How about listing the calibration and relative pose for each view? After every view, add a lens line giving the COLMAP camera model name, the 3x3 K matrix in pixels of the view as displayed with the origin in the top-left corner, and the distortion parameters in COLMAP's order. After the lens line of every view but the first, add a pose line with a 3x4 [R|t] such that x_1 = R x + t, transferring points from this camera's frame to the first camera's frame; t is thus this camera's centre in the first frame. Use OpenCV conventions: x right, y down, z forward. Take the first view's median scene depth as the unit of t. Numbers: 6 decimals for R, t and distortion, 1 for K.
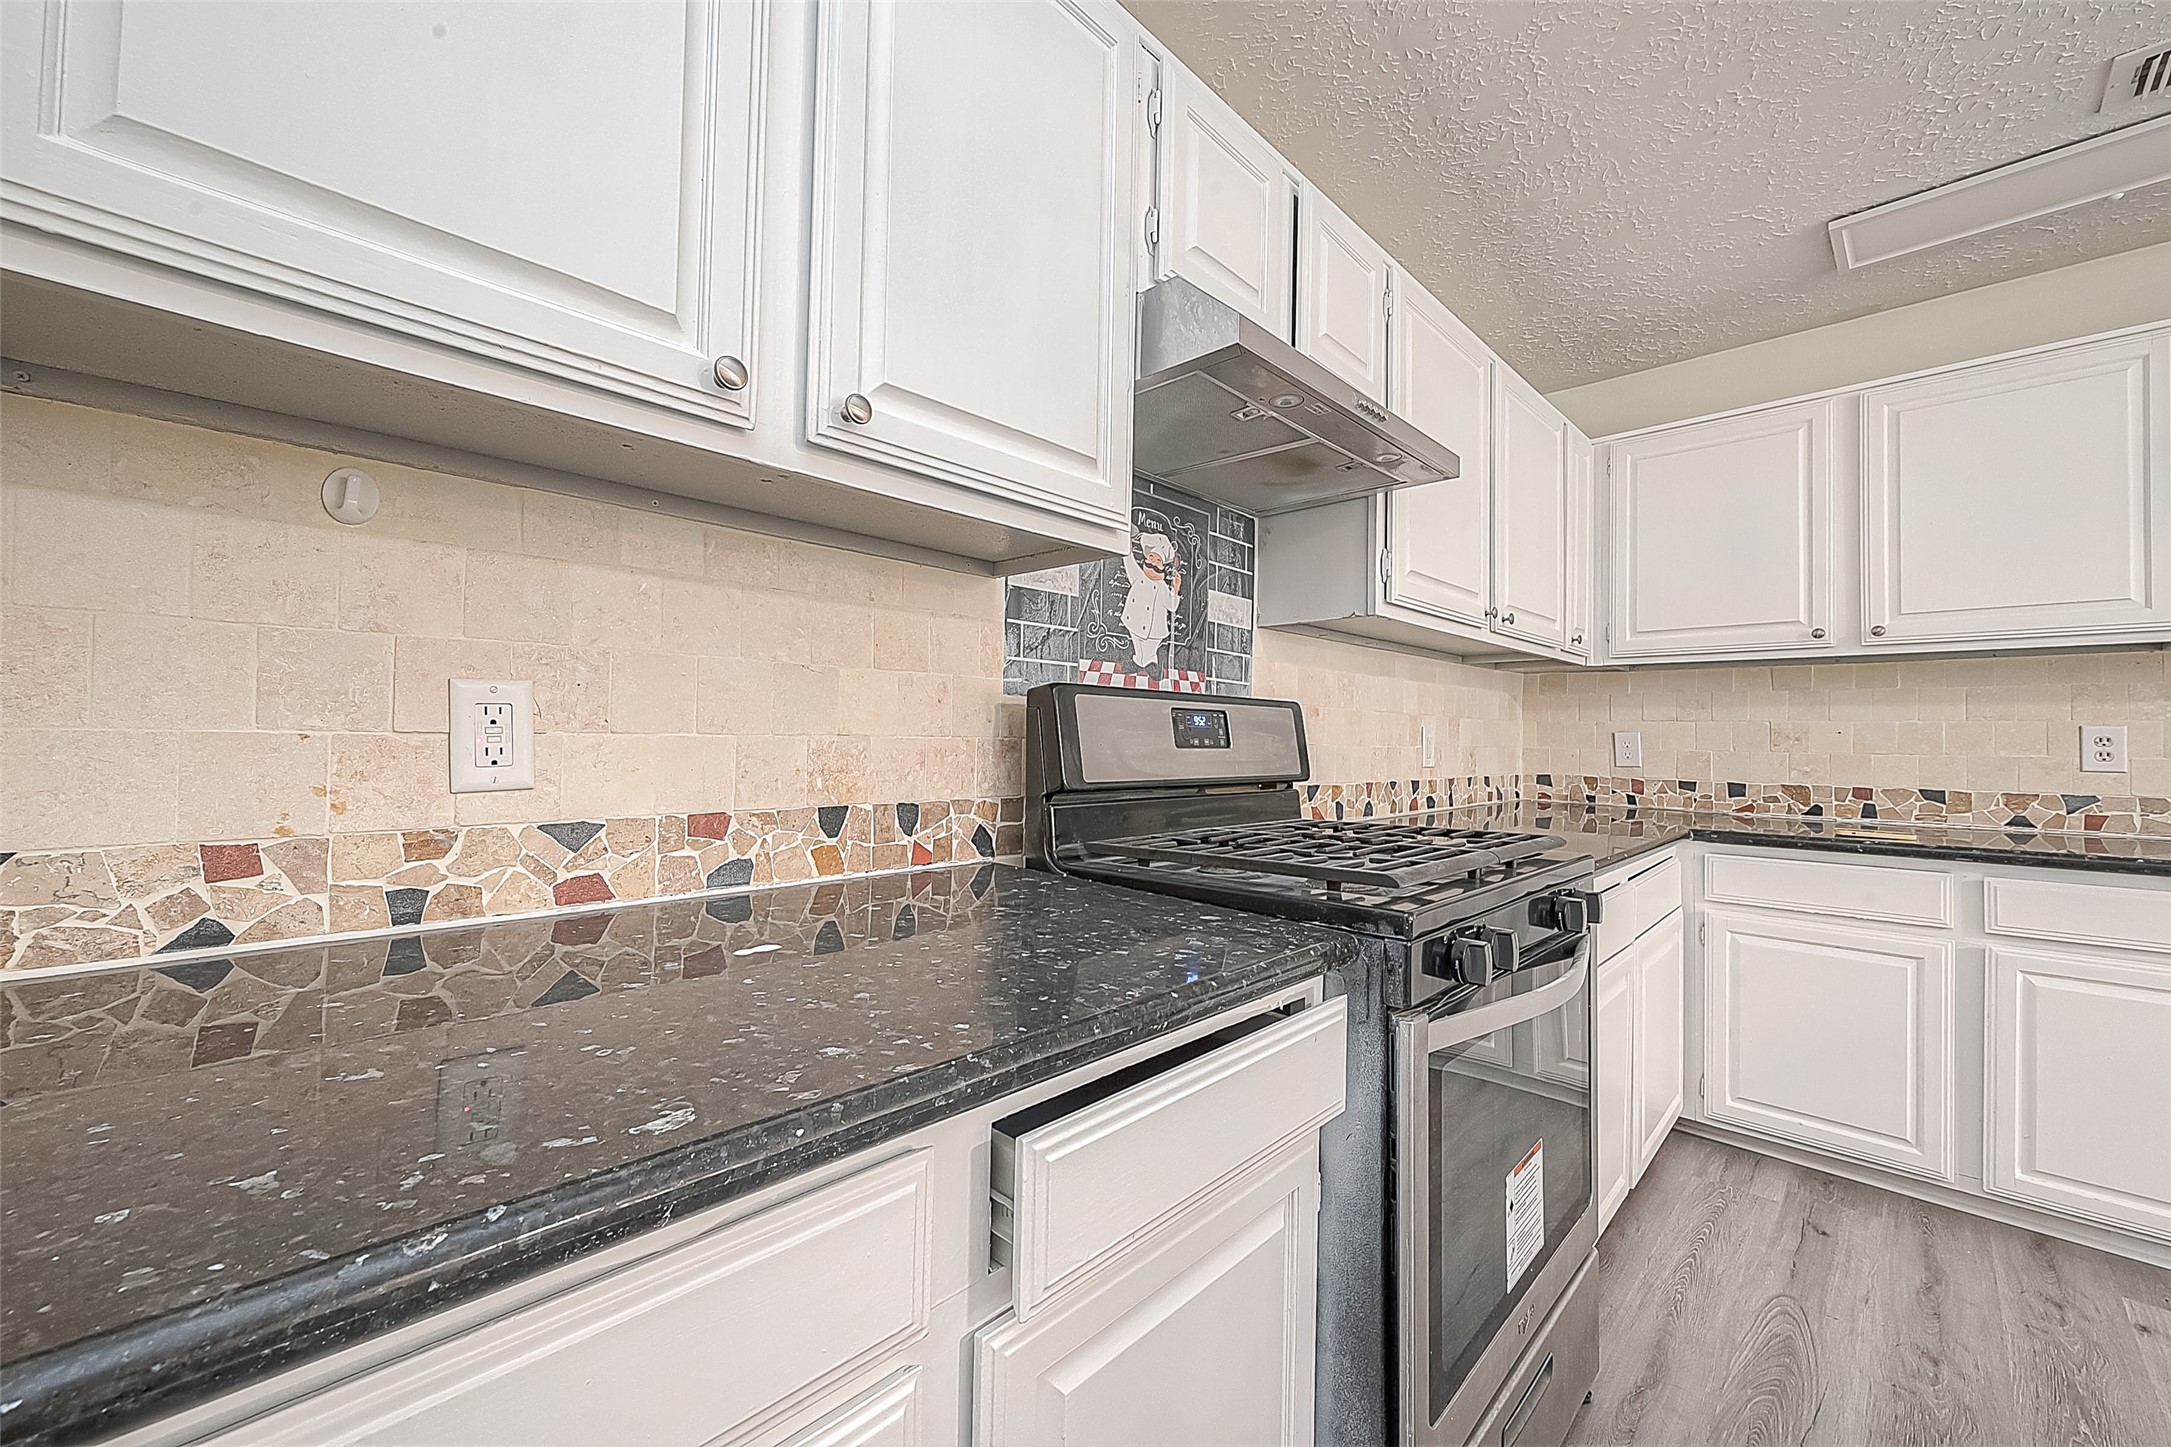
lens RADIAL K [[856.1, 0, 1113.8], [0, 856.1, 706.7], [0, 0, 1]] dist [-0.001137, -0.001231]
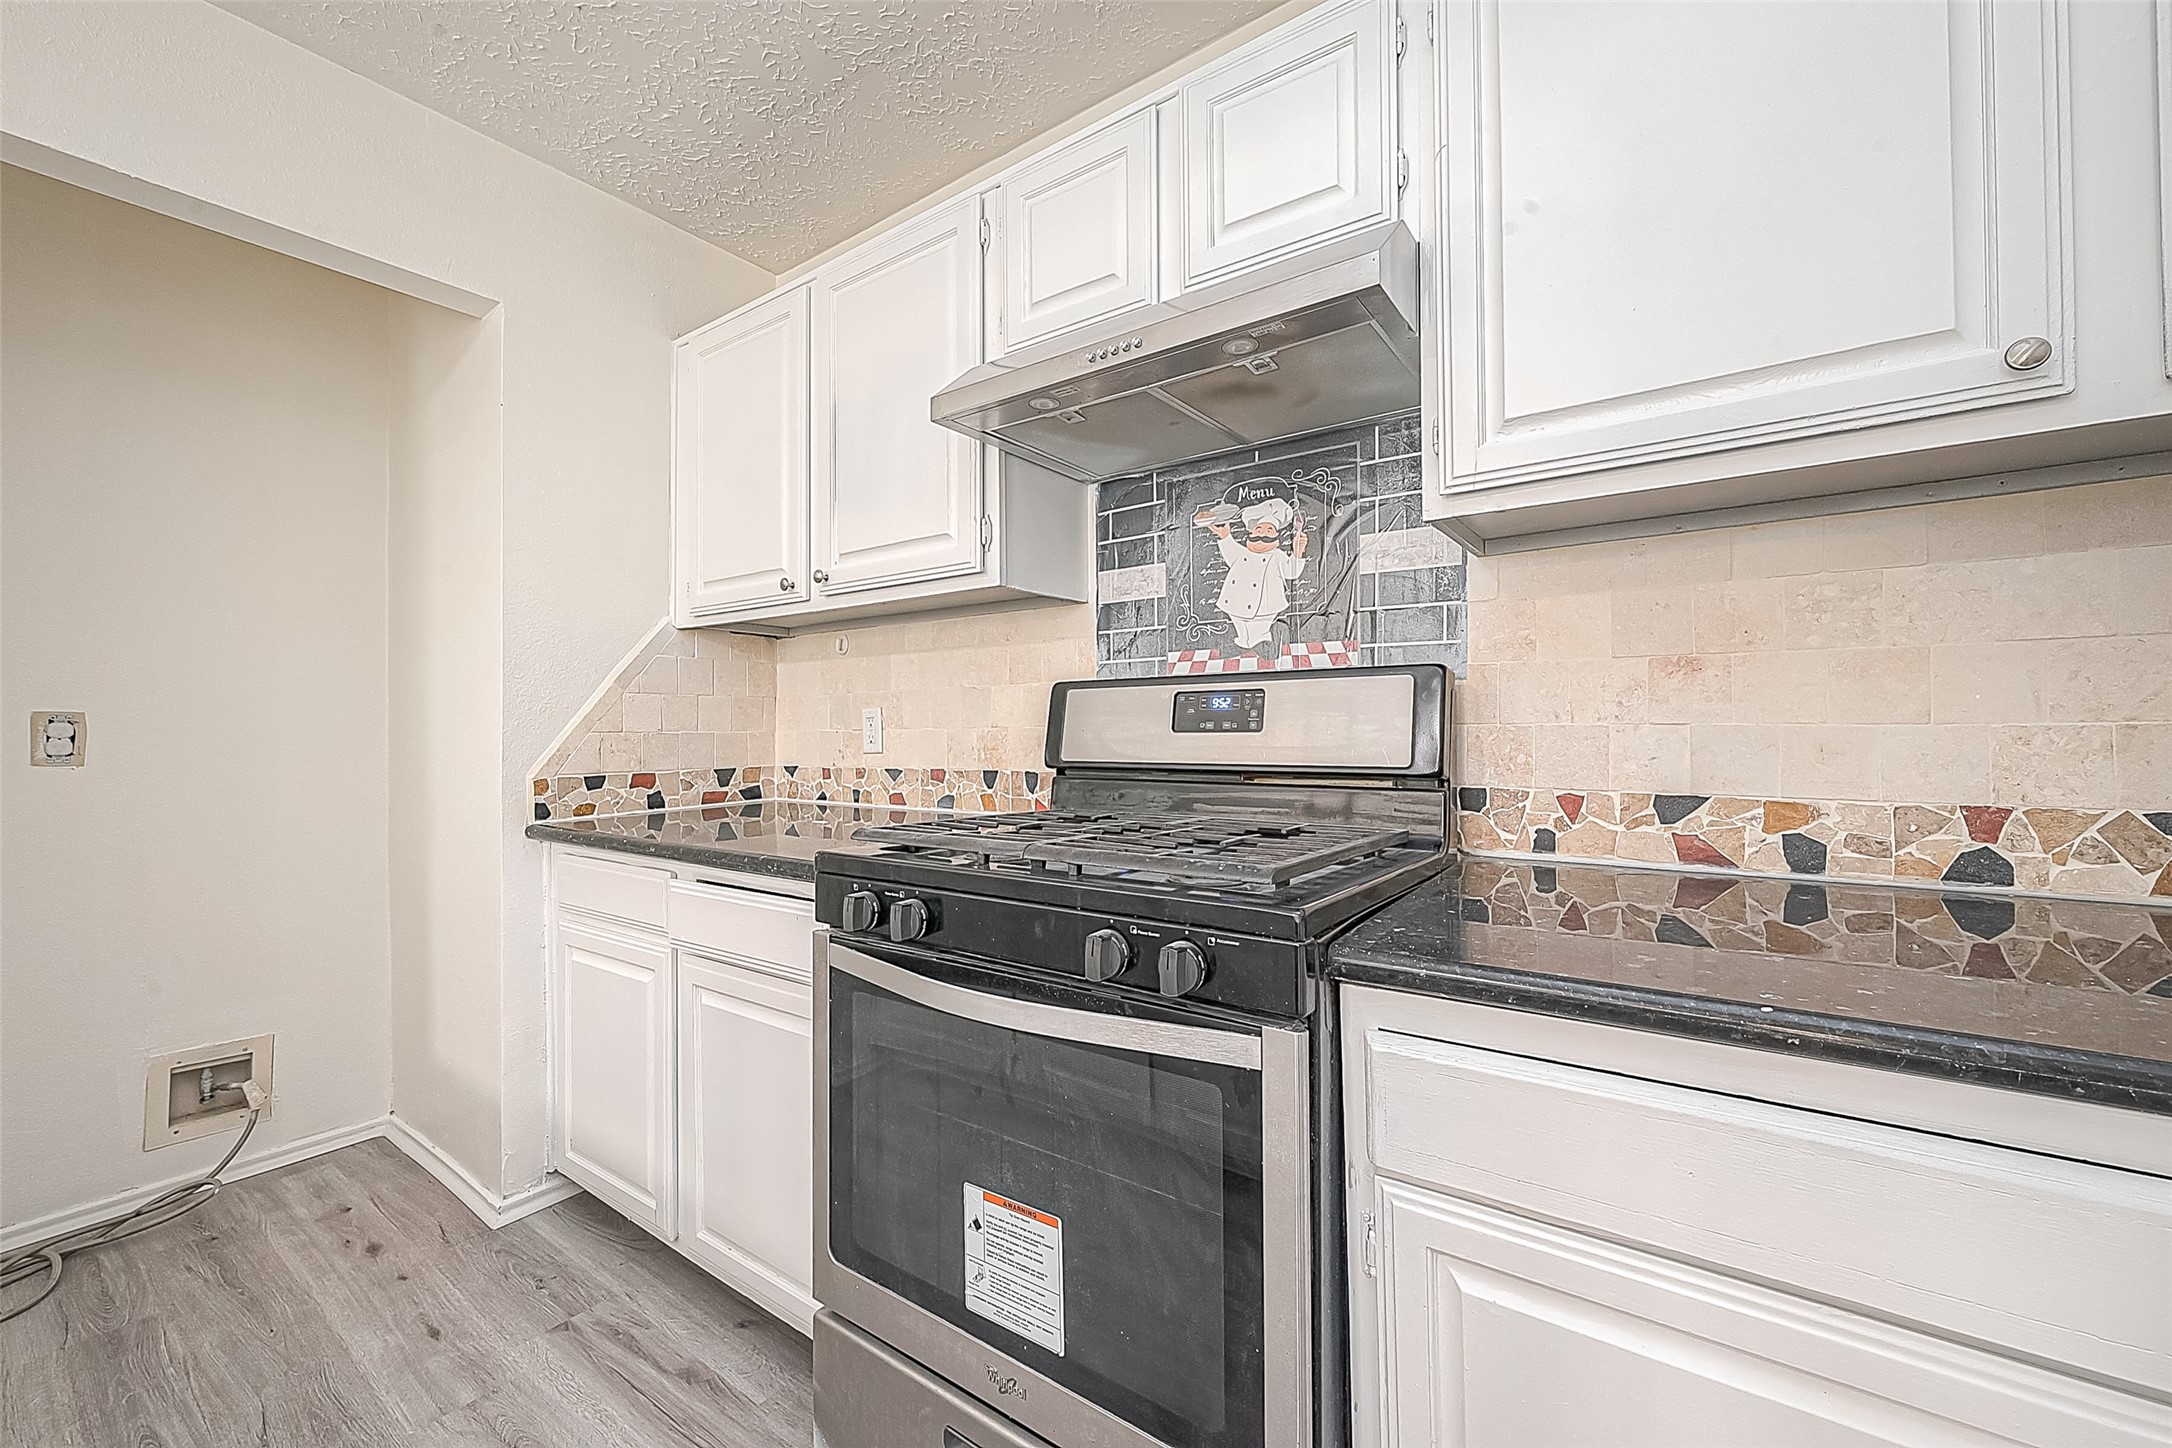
lens RADIAL K [[856.5, 0, 1096.0], [0, 856.5, 709.3], [0, 0, 1]] dist [-0.001137, -0.001231]
pose [[0.137623, -0.039924, -0.989680, 0.923679], [0.047910, 0.998286, -0.033608, 0.044476], [0.989325, -0.042791, 0.139300, 0.672867]]
